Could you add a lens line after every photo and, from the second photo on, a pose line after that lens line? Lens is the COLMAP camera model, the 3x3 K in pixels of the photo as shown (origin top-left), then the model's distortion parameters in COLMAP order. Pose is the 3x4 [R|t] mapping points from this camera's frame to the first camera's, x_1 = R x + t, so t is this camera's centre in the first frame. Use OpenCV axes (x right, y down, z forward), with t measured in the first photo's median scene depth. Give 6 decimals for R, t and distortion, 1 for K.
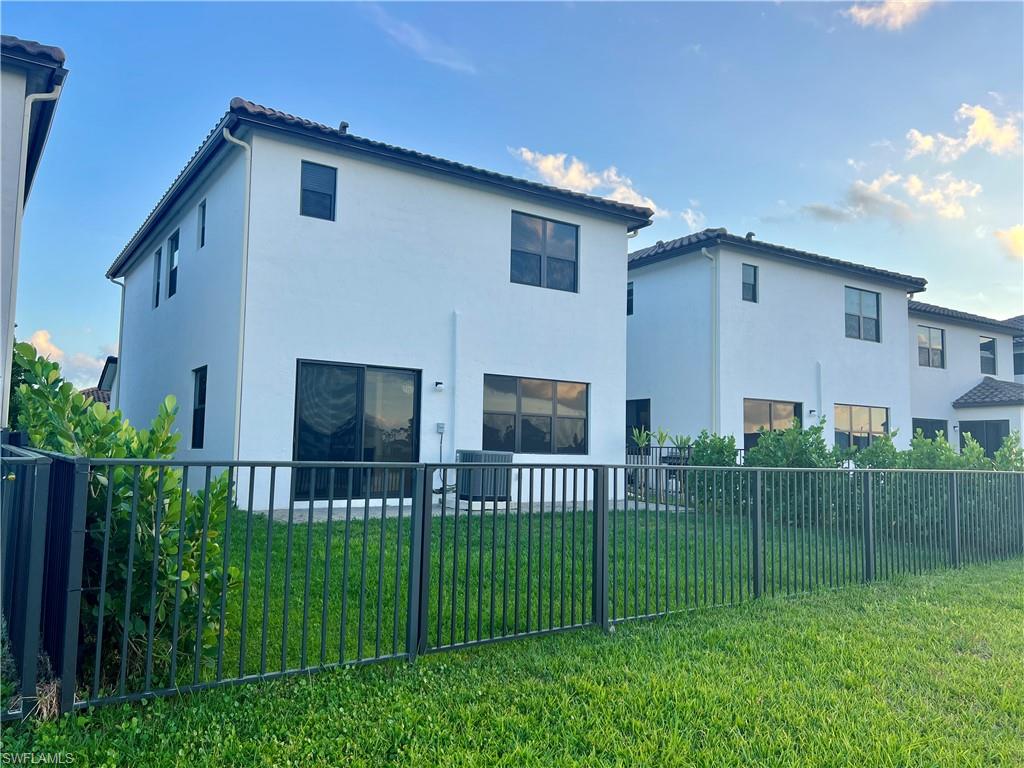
lens RADIAL K [[775.7, 0, 512.0], [0, 775.7, 384.0], [0, 0, 1]] dist [-0.007588, -0.003472]
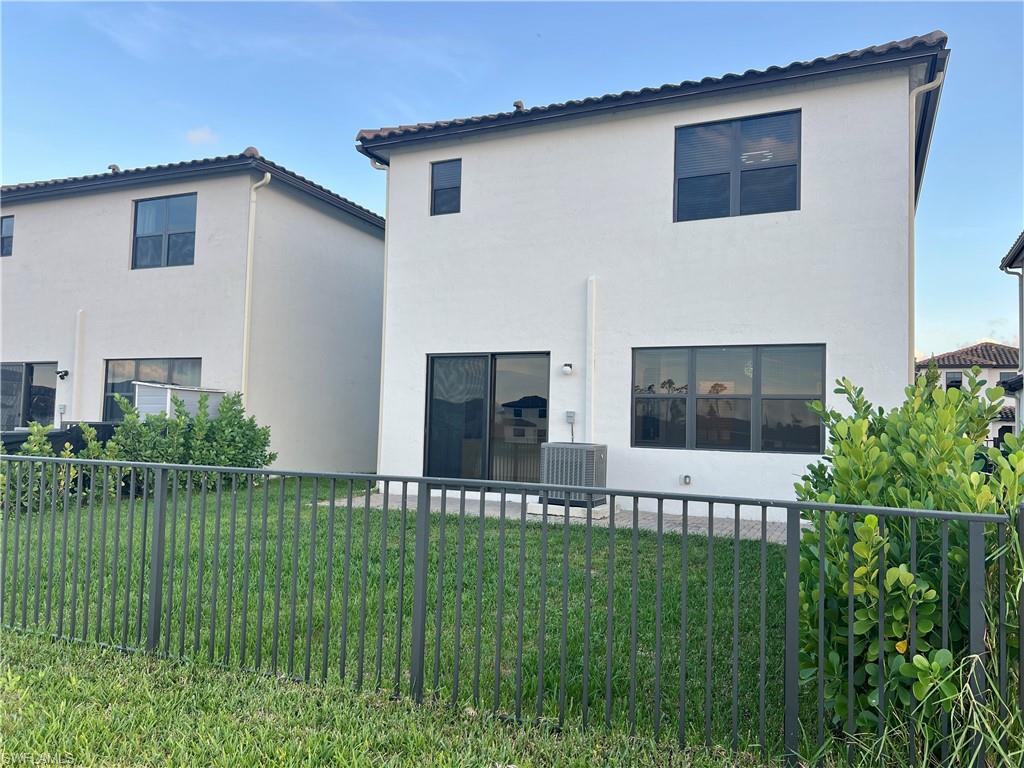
lens RADIAL K [[808.7, 0, 512.0], [0, 808.7, 384.0], [0, 0, 1]] dist [0.071840, -0.005256]
pose [[0.464658, -0.057661, -0.883611, 0.675649], [0.057577, 0.997733, -0.034831, 0.048494], [0.883616, -0.034691, 0.466925, 0.532133]]
